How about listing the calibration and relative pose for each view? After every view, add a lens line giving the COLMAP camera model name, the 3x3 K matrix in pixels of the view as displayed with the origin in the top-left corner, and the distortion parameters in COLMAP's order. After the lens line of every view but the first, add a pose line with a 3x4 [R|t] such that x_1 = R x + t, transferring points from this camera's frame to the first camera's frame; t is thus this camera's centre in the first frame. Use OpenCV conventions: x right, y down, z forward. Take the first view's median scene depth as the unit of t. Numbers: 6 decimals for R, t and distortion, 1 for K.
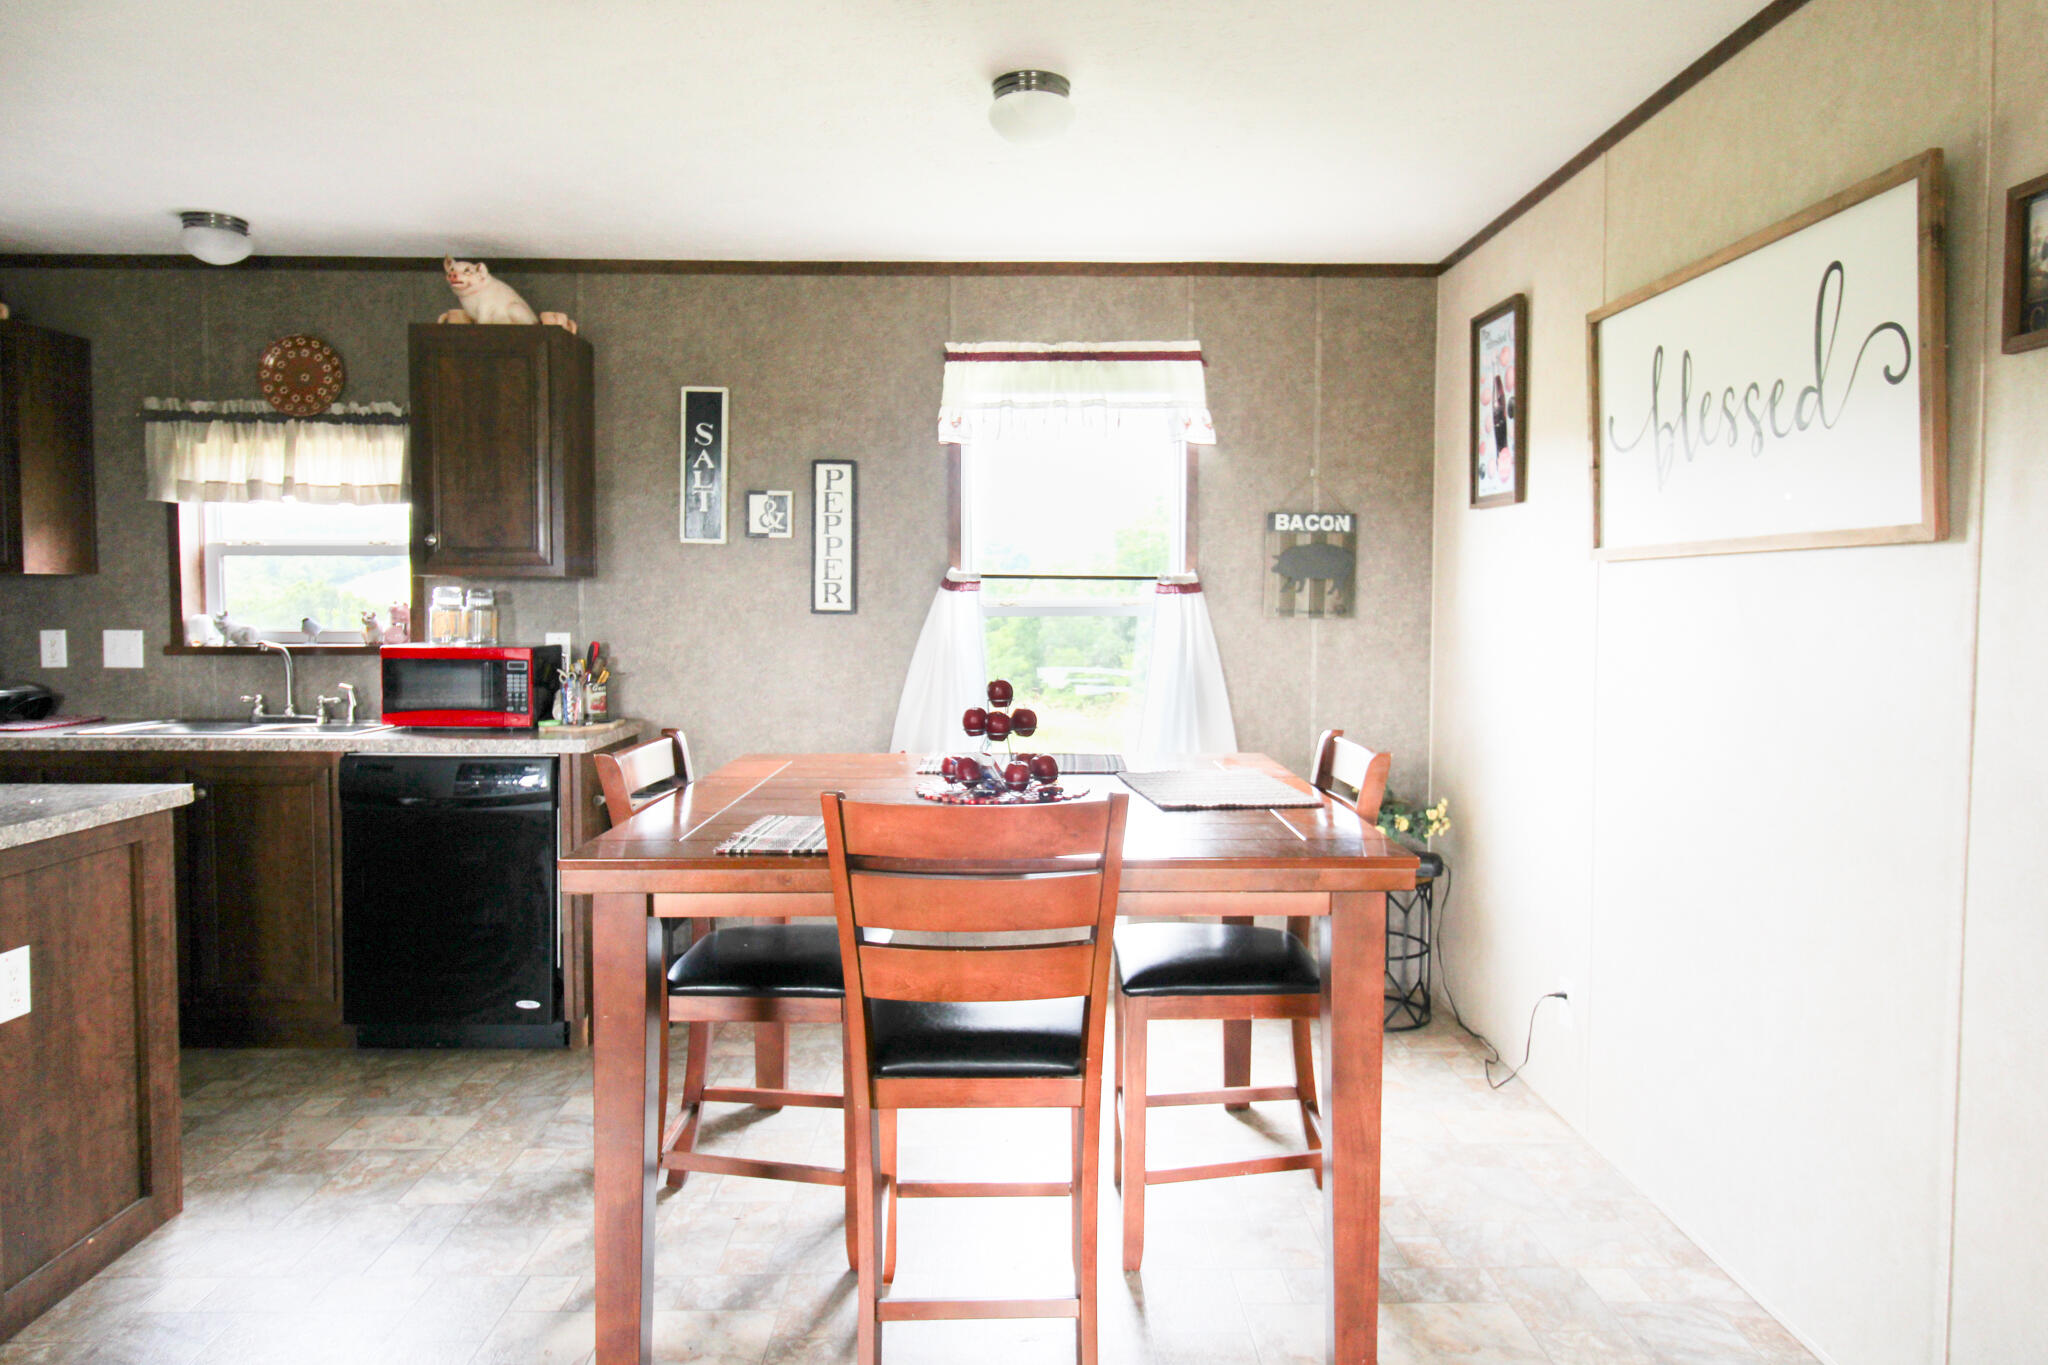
lens RADIAL K [[1293.9, 0, 1038.9], [0, 1293.9, 654.1], [0, 0, 1]] dist [0.009988, -0.013440]
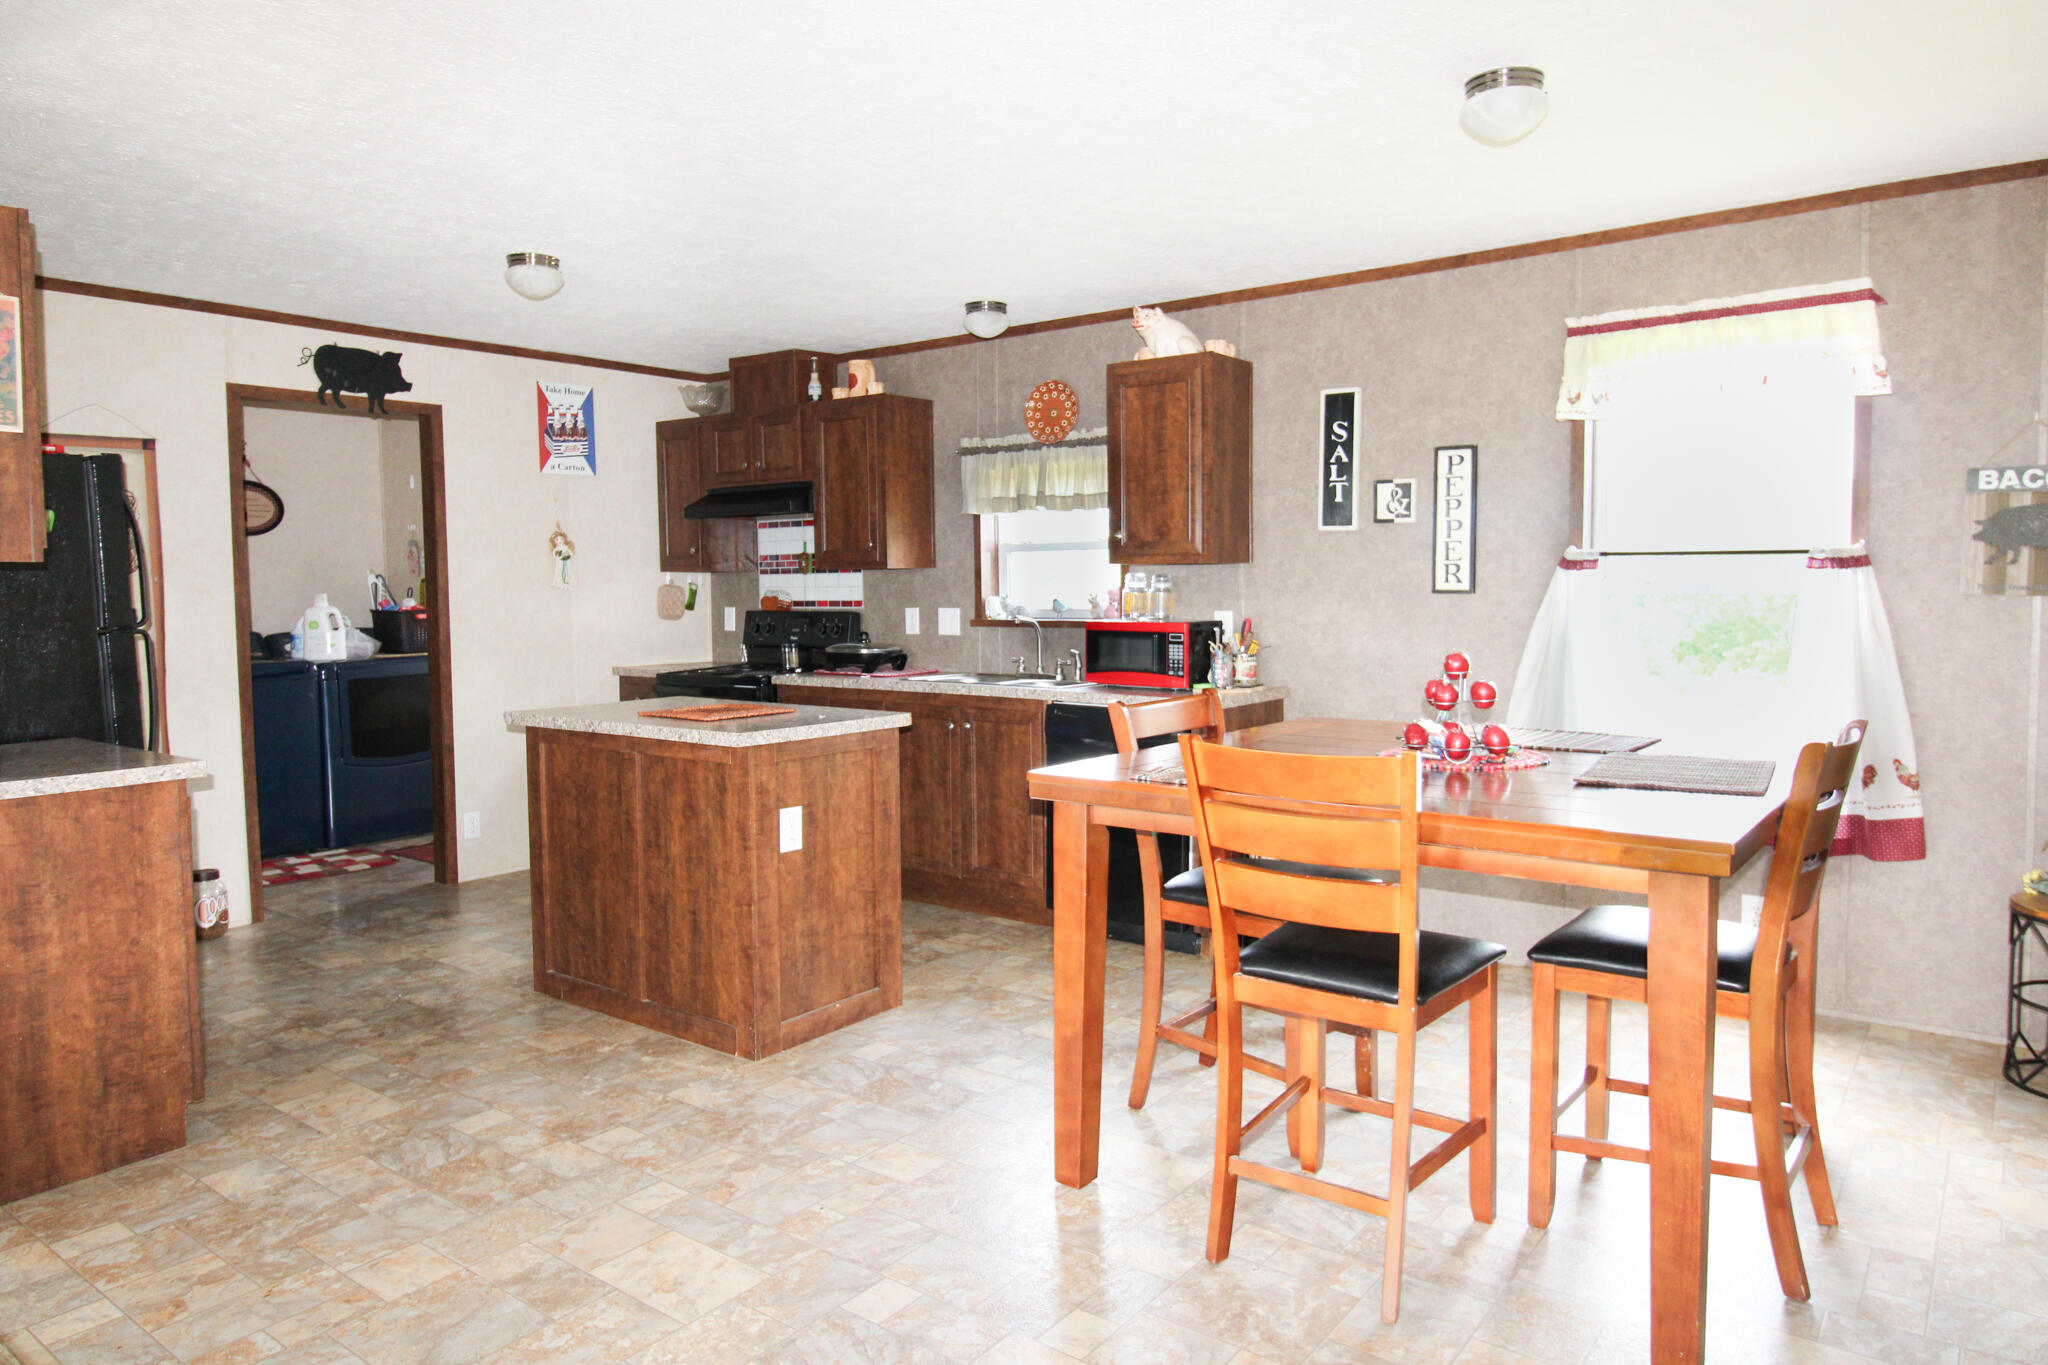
lens RADIAL K [[1293.9, 0, 1038.9], [0, 1293.9, 654.1], [0, 0, 1]] dist [0.009988, -0.013440]
pose [[0.784625, 0.023904, -0.619510, 0.231797], [-0.015994, 0.999704, 0.018318, 0.004311], [0.619764, -0.004464, 0.784775, -0.029166]]
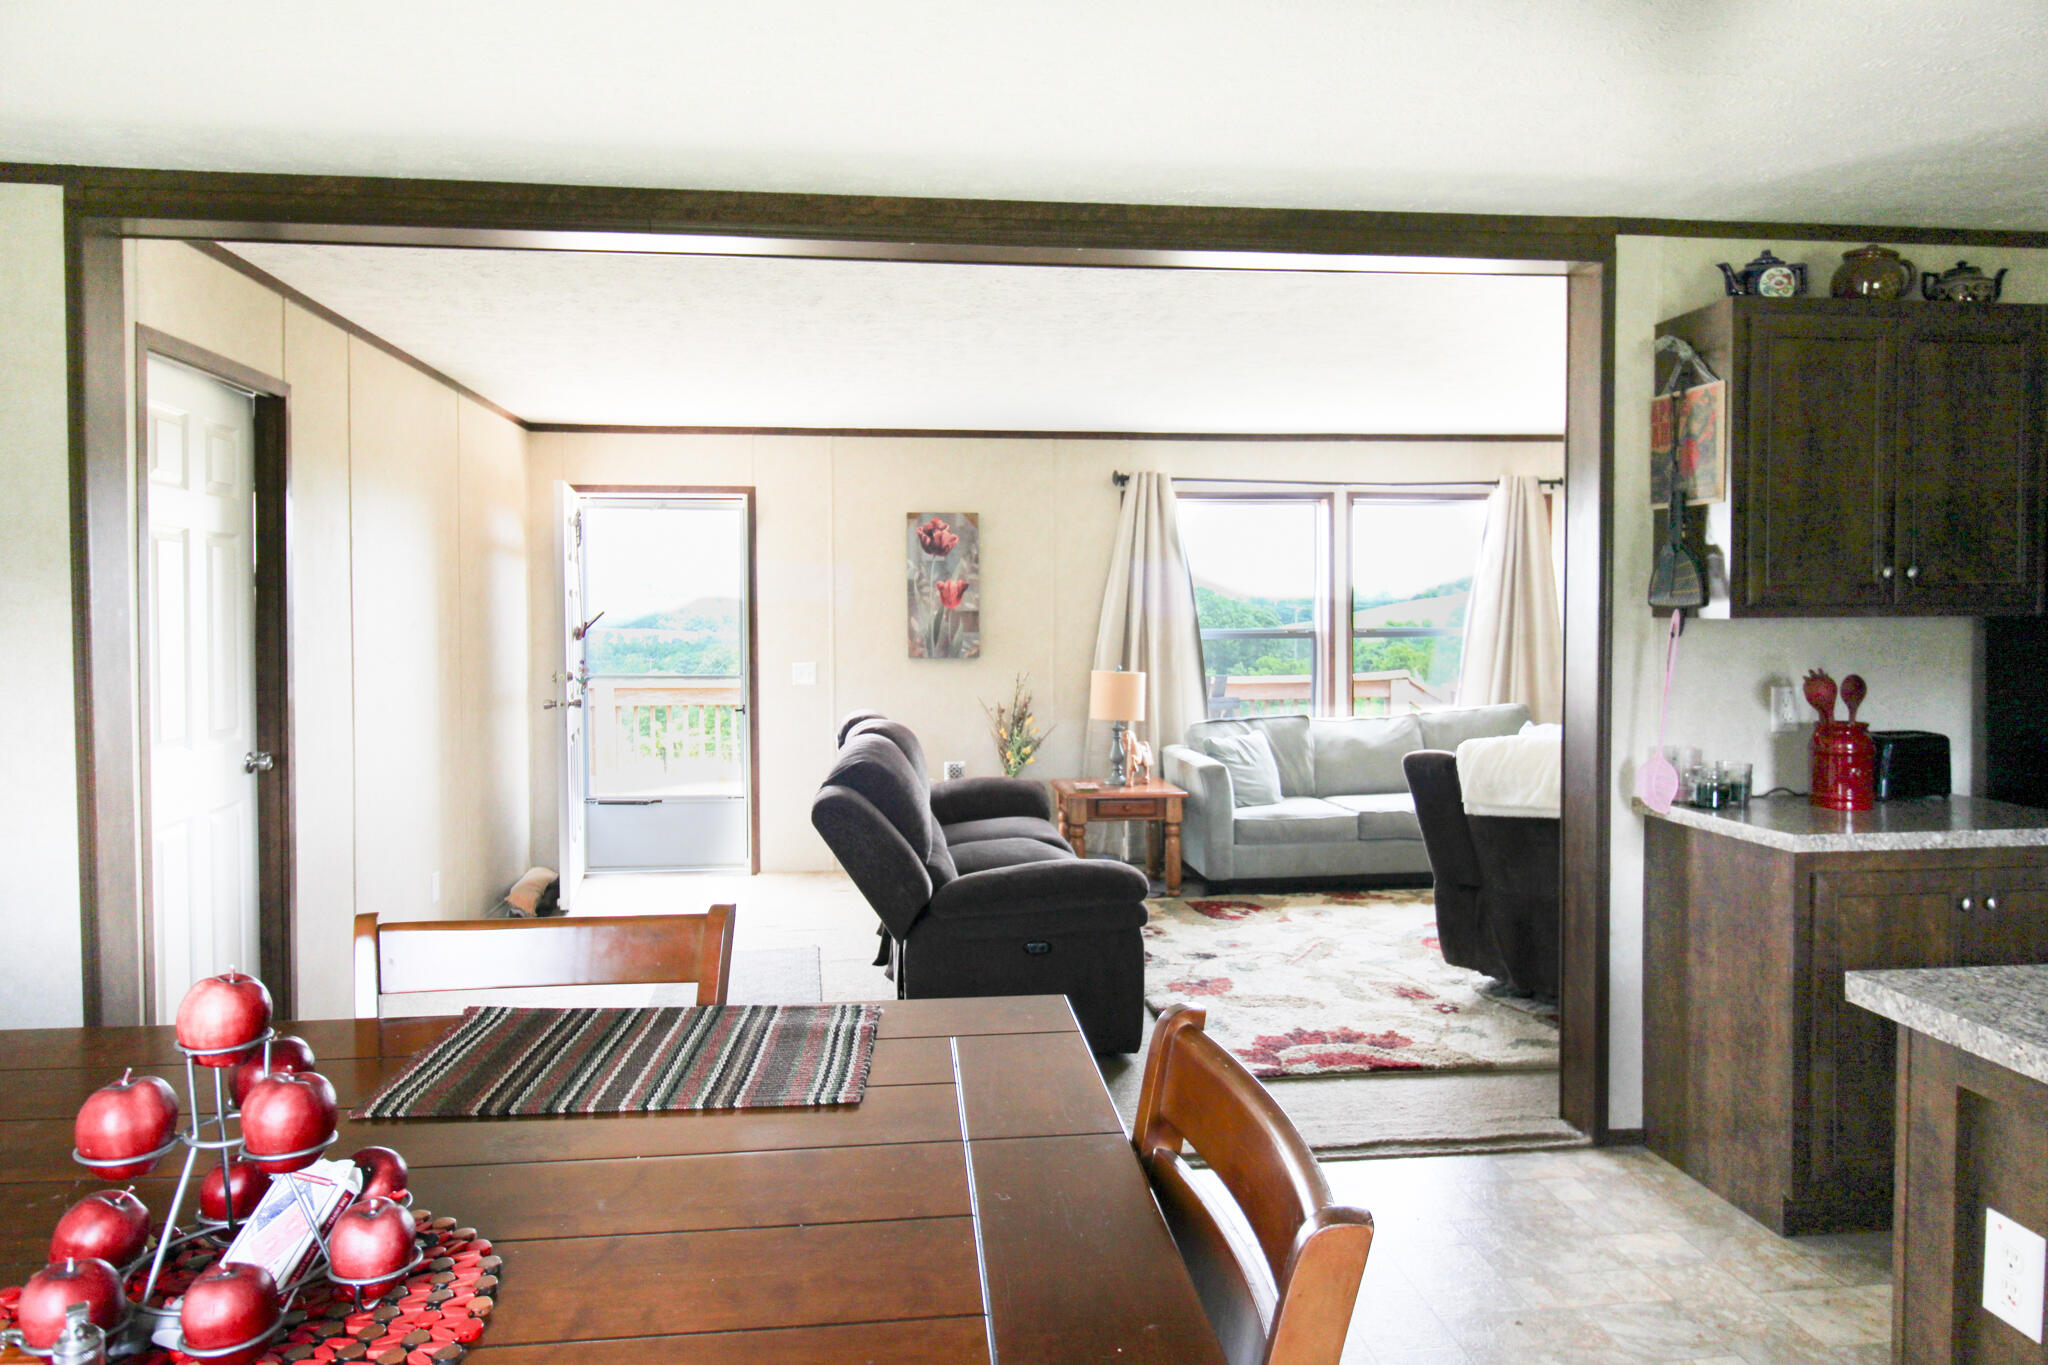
lens RADIAL K [[1306.3, 0, 1033.3], [0, 1306.3, 654.1], [0, 0, 1]] dist [-0.000745, -0.003665]
pose [[-0.995762, 0.003818, -0.091893, -0.134188], [-0.003123, 0.997159, 0.075266, -0.057253], [0.091919, 0.075234, -0.992920, 0.874930]]
